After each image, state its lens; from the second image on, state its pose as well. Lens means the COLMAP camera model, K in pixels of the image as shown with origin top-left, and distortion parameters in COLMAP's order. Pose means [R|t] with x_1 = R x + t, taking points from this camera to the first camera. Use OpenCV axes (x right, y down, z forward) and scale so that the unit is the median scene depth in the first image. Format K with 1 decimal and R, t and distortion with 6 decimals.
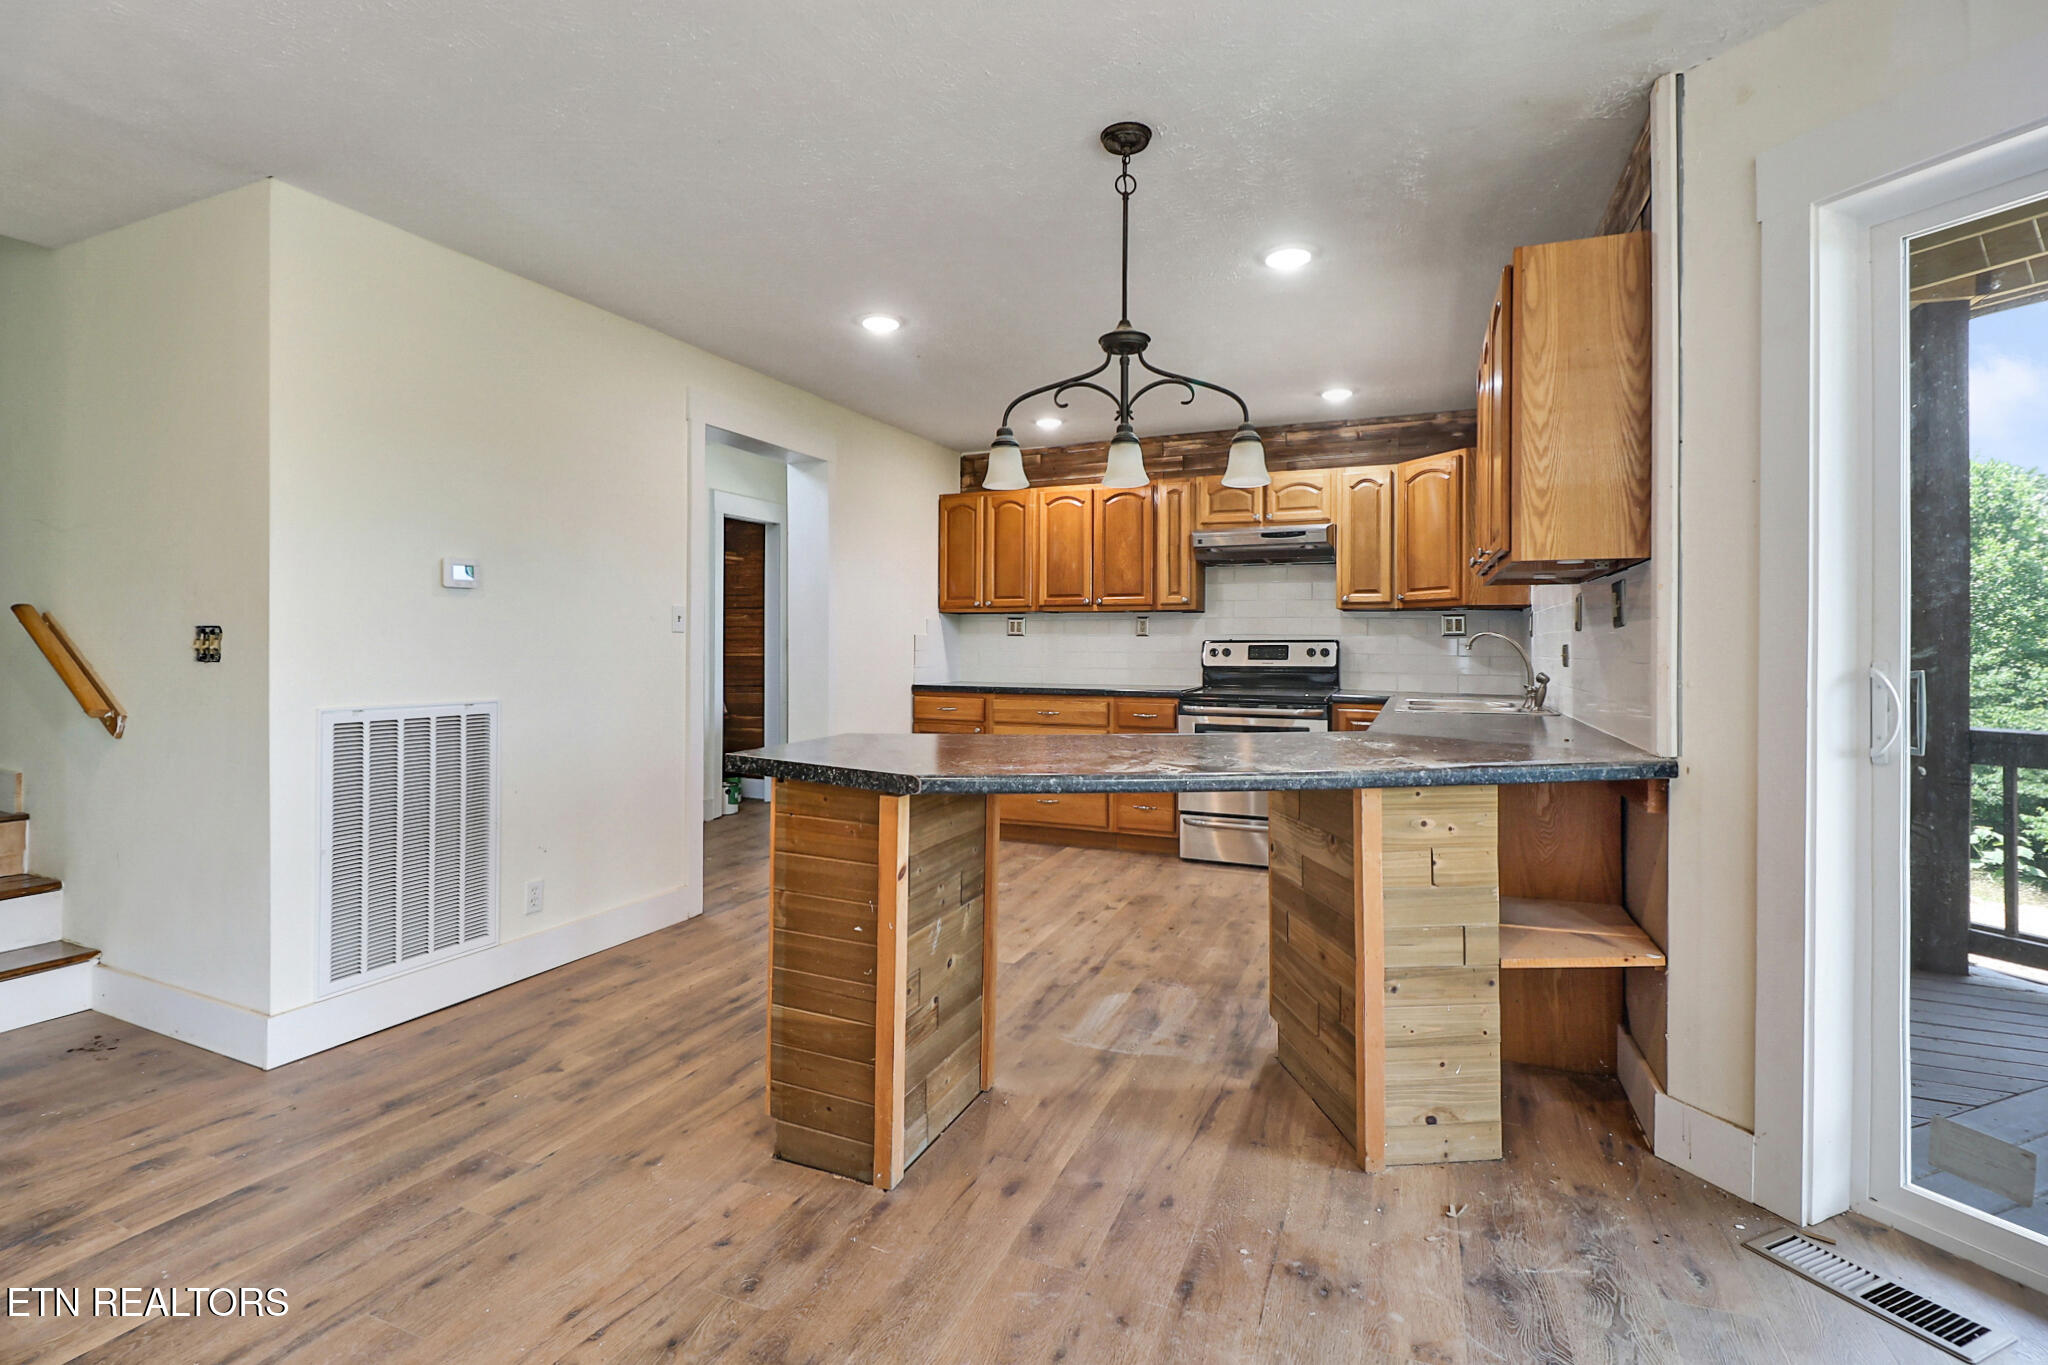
lens RADIAL K [[941.1, 0, 1007.7], [0, 941.1, 649.3], [0, 0, 1]] dist [0.005060, -0.016290]
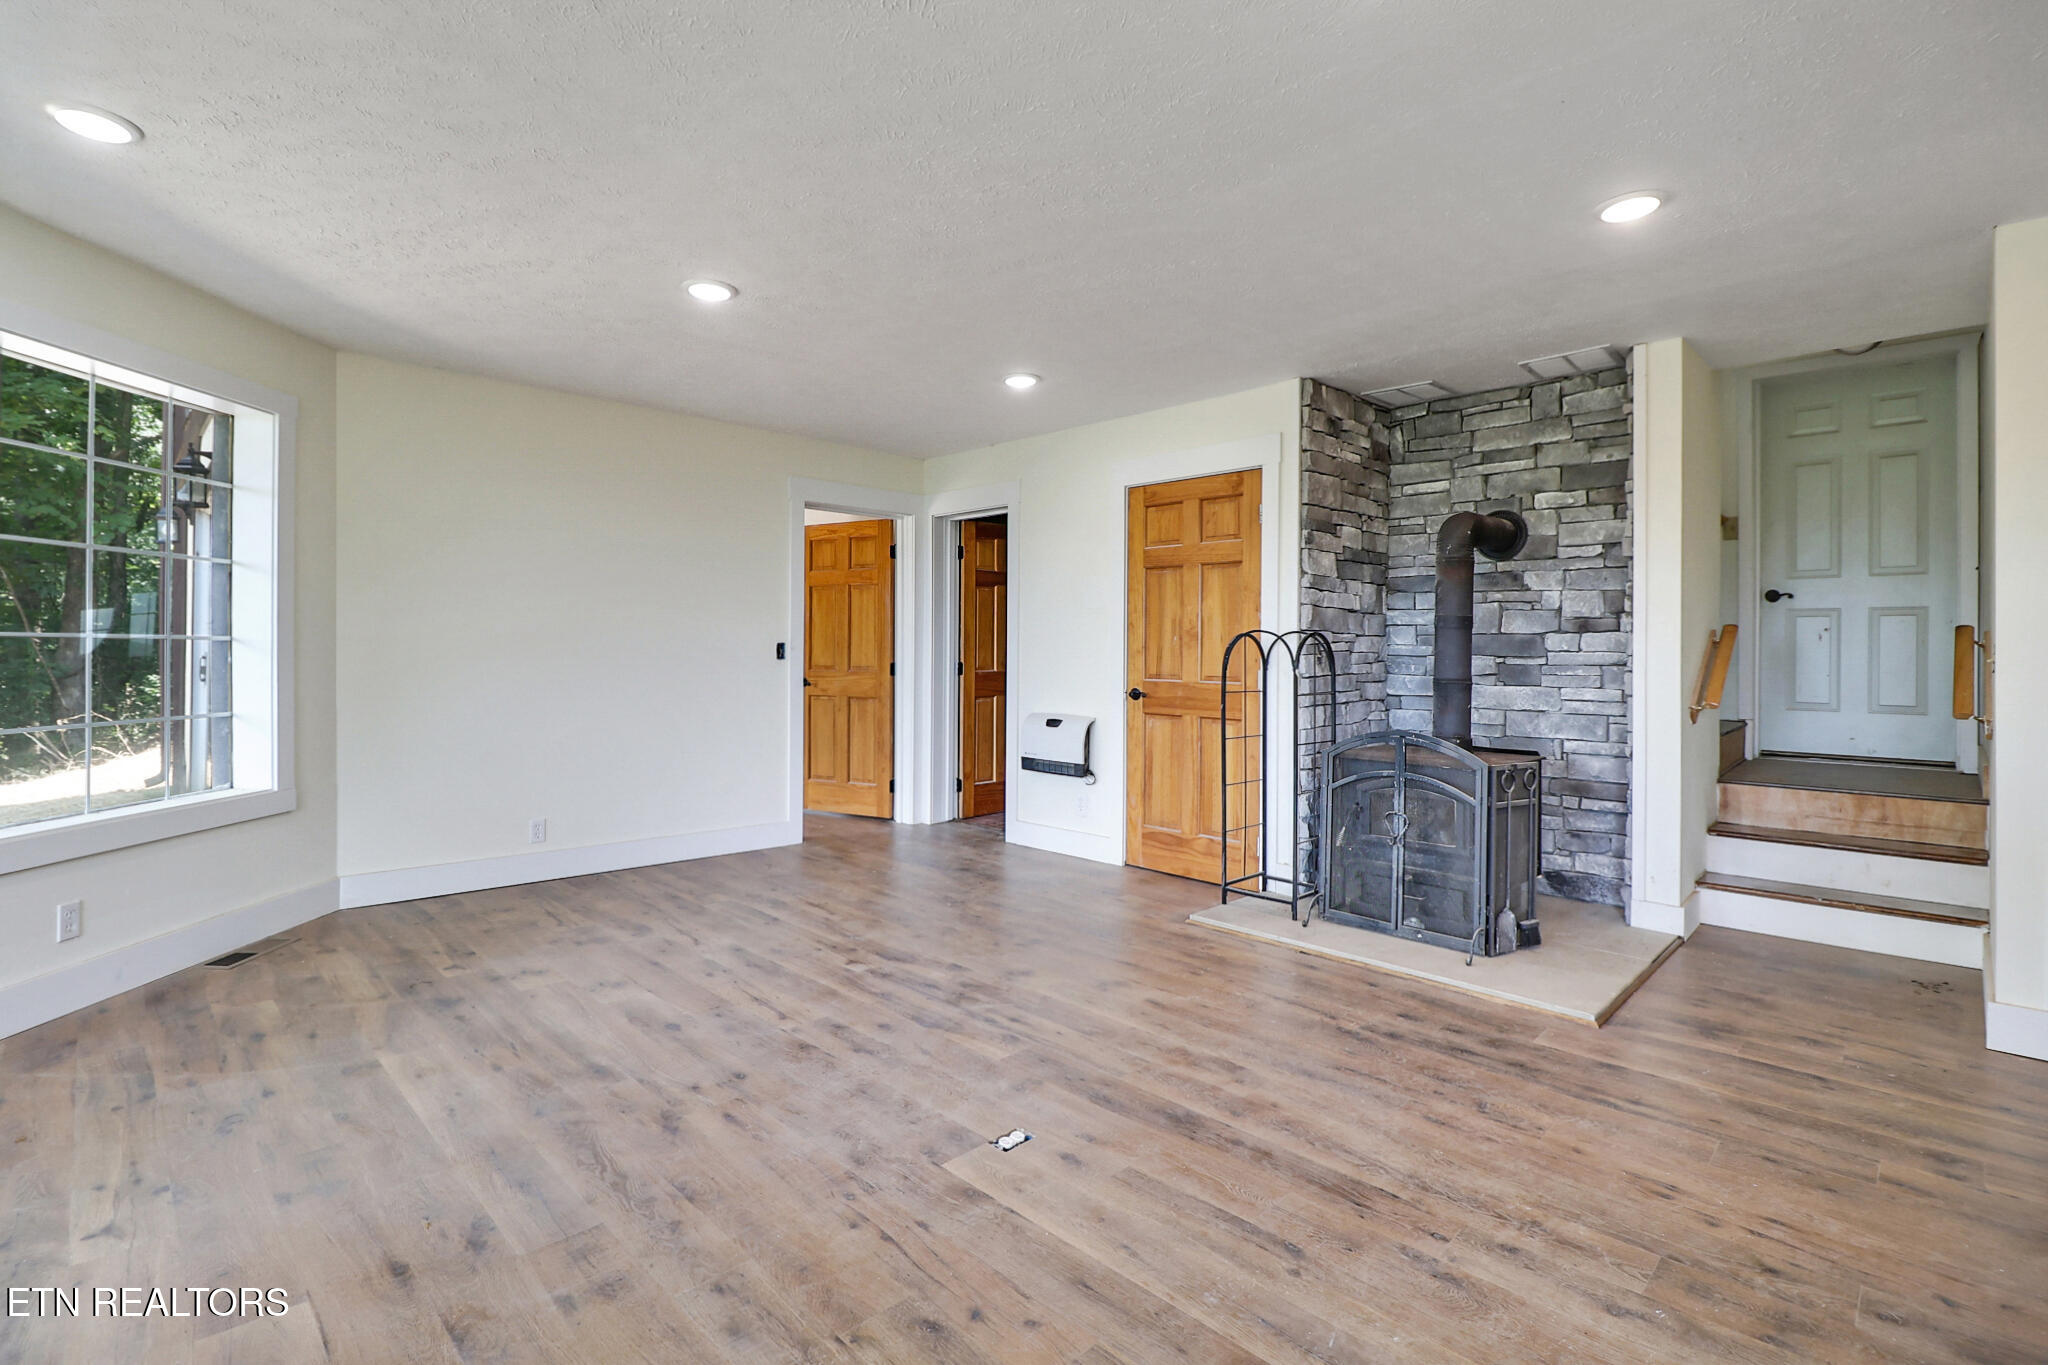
lens RADIAL K [[941.1, 0, 1007.7], [0, 941.1, 649.3], [0, 0, 1]] dist [0.005060, -0.016290]
pose [[-0.374519, -0.002487, -0.927216, 0.336616], [-0.003900, 0.999992, -0.001107, -0.006260], [0.927211, 0.003202, -0.374526, 0.176489]]
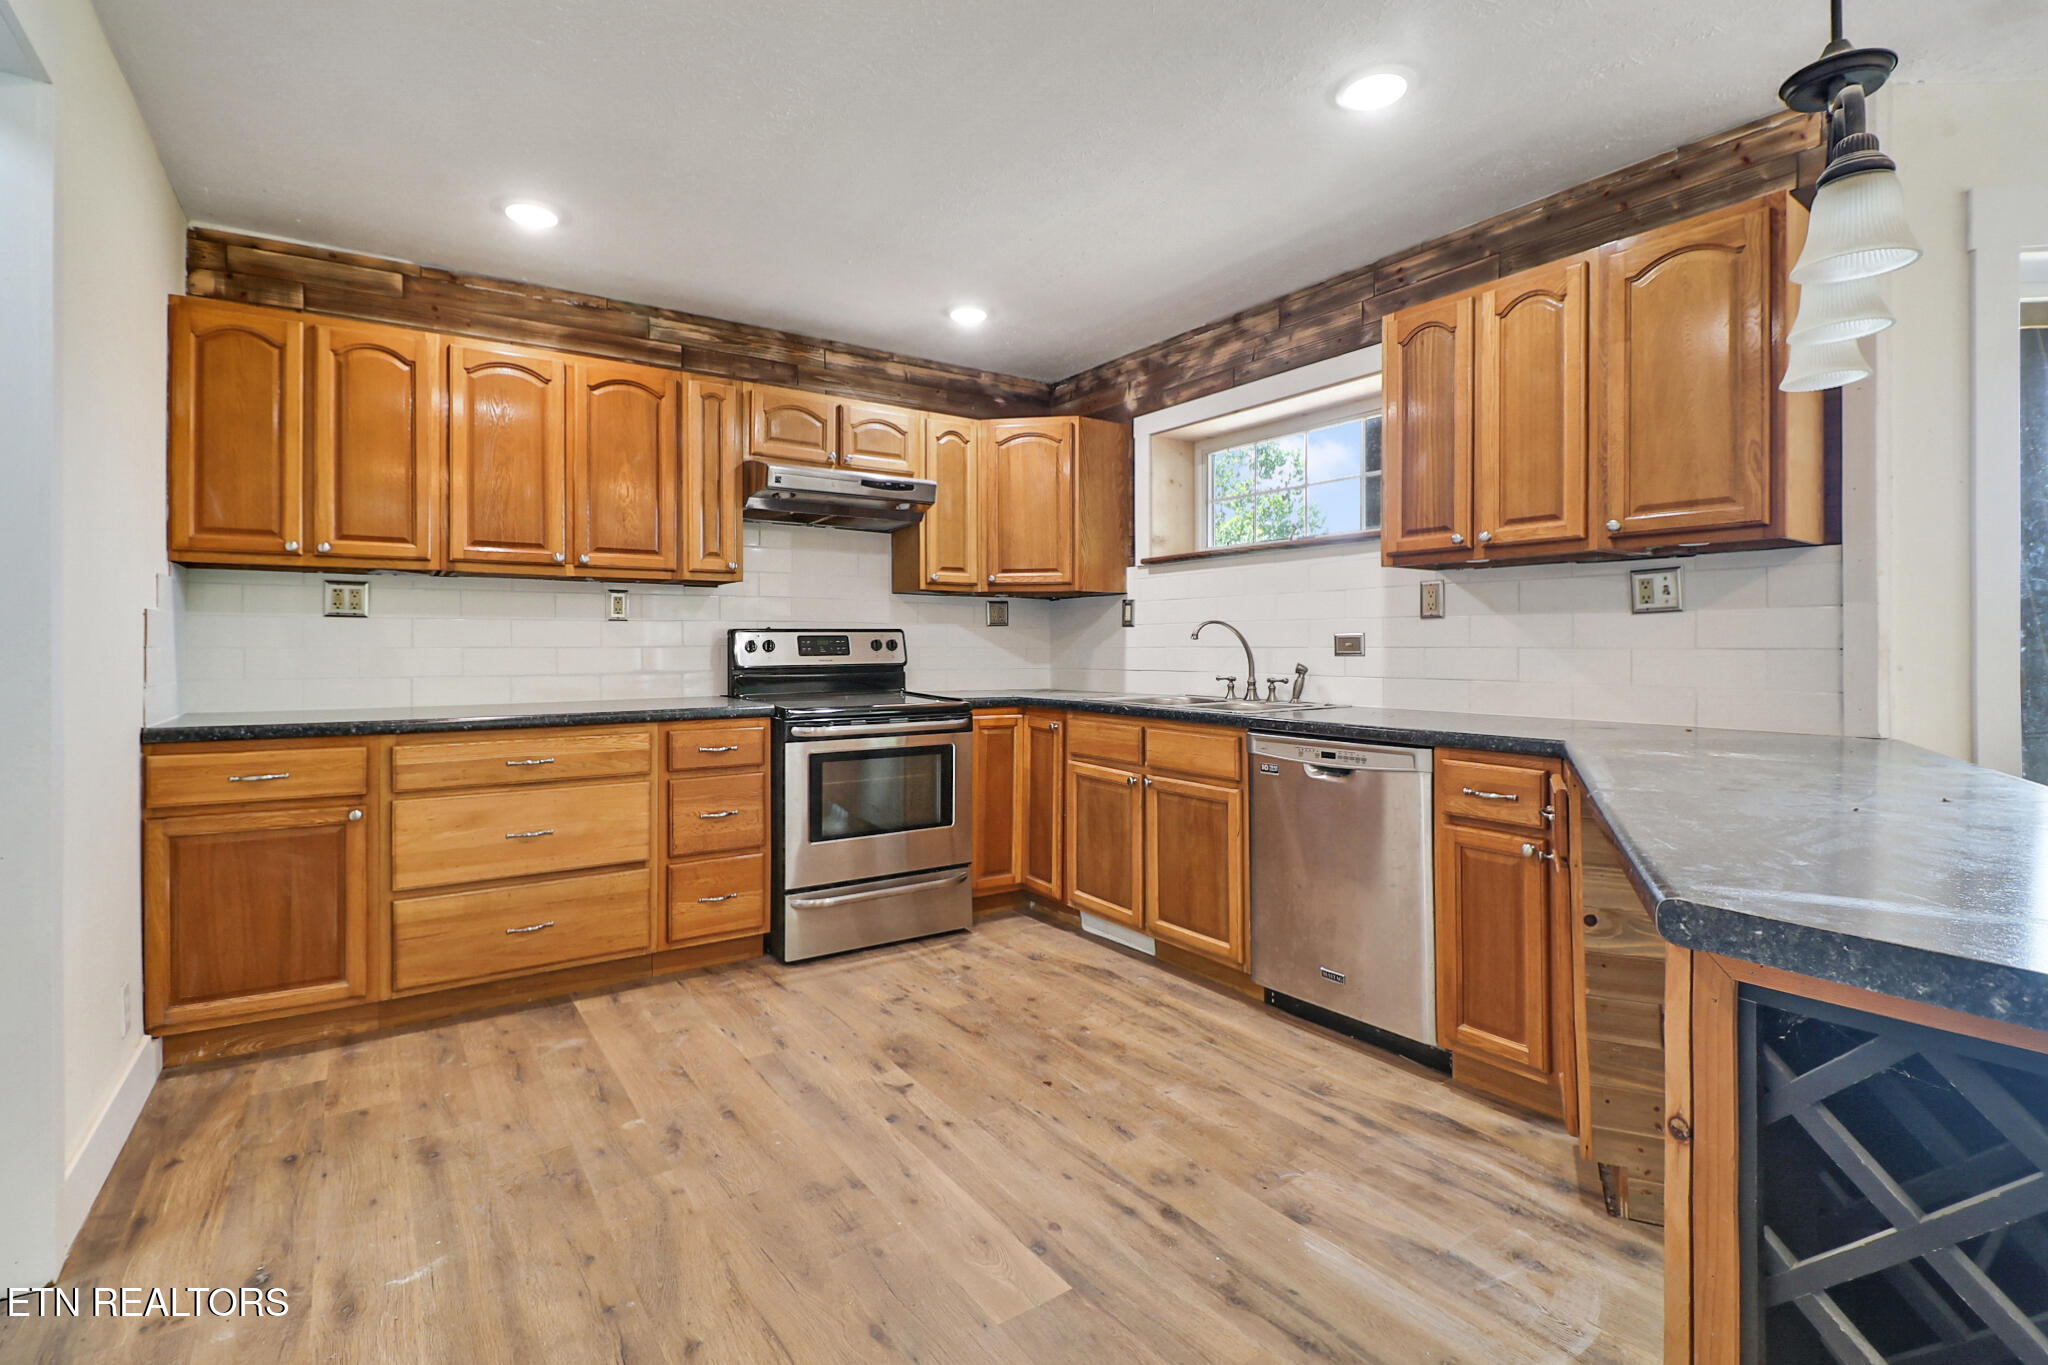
lens RADIAL K [[941.1, 0, 1007.7], [0, 941.1, 649.3], [0, 0, 1]] dist [0.005060, -0.016290]
pose [[0.533025, -0.009238, 0.846049, -0.282688], [0.005198, 0.999957, 0.007643, 0.001414], [-0.846083, 0.000323, 0.533050, 0.525358]]
